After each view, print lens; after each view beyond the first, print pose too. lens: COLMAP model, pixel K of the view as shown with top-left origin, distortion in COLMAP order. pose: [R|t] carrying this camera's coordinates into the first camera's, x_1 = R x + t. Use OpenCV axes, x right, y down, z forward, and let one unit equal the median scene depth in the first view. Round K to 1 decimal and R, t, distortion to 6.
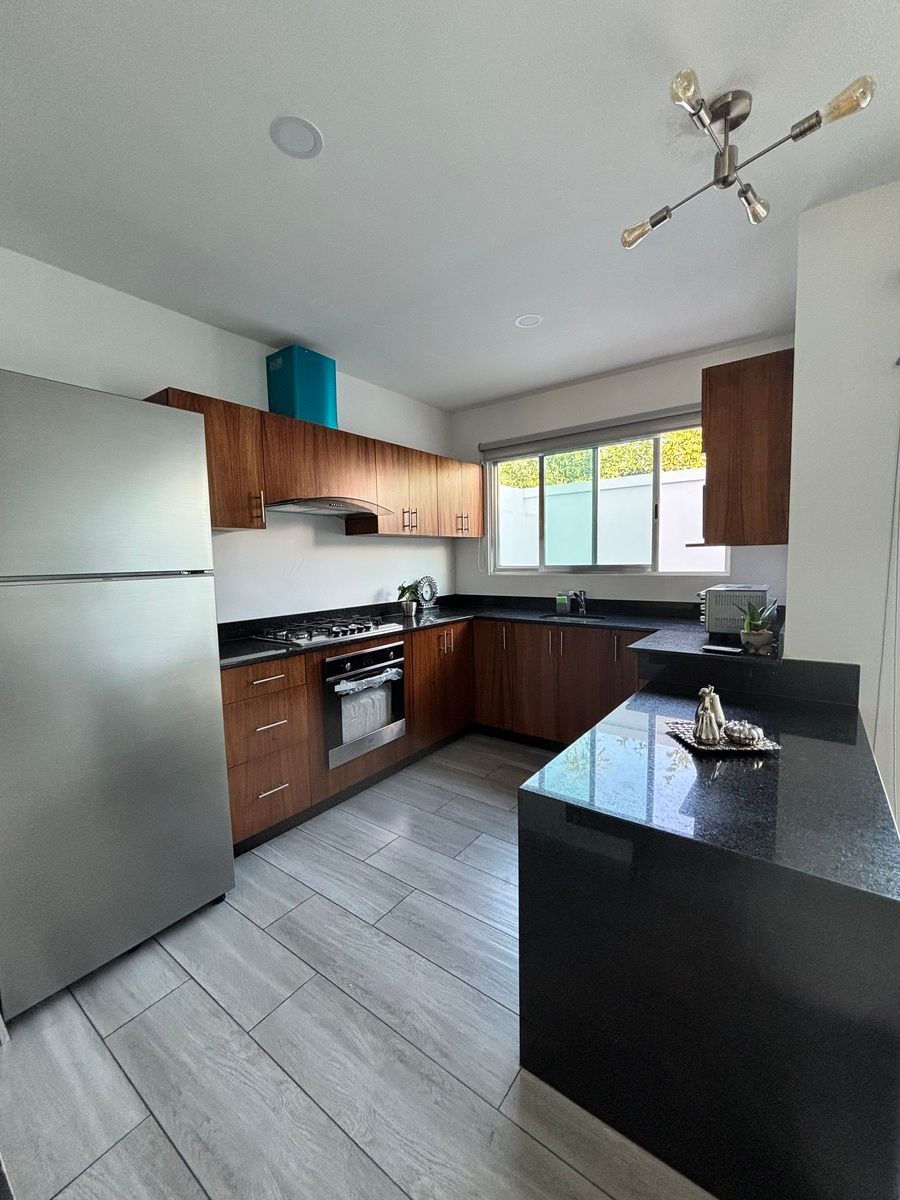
lens RADIAL K [[483.5, 0, 444.6], [0, 483.5, 599.4], [0, 0, 1]] dist [0.001449, -0.000201]
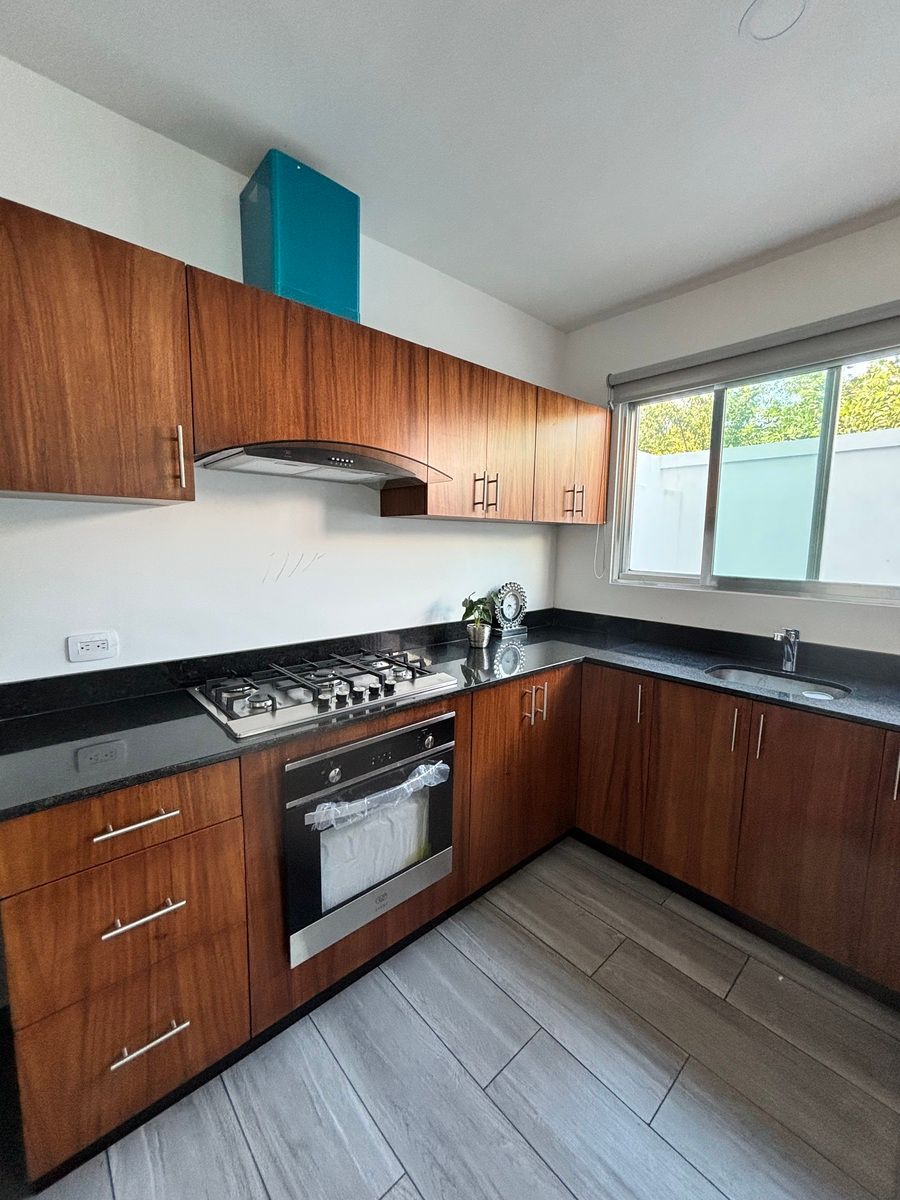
lens RADIAL K [[483.5, 0, 444.6], [0, 483.5, 599.4], [0, 0, 1]] dist [0.001449, -0.000201]
pose [[0.979936, 0.059811, -0.190124, 0.000225], [-0.051881, 0.997574, 0.046422, -0.058259], [0.192439, -0.035626, 0.980662, 0.398320]]
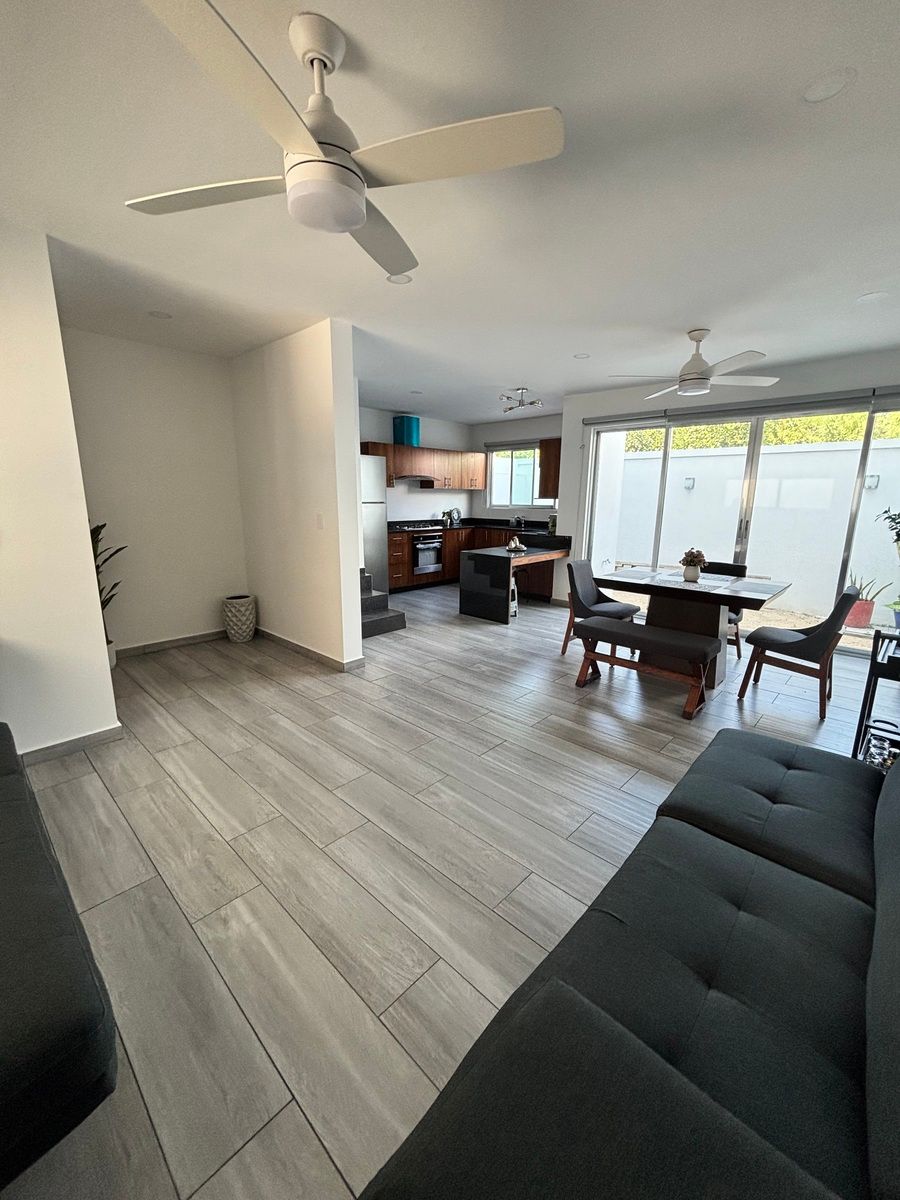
lens RADIAL K [[483.5, 0, 444.6], [0, 483.5, 599.4], [0, 0, 1]] dist [0.001449, -0.000201]
pose [[0.993199, 0.053844, -0.103233, 0.177281], [-0.040325, 0.990846, 0.128832, 0.089856], [0.109225, -0.123792, 0.986279, -1.320748]]
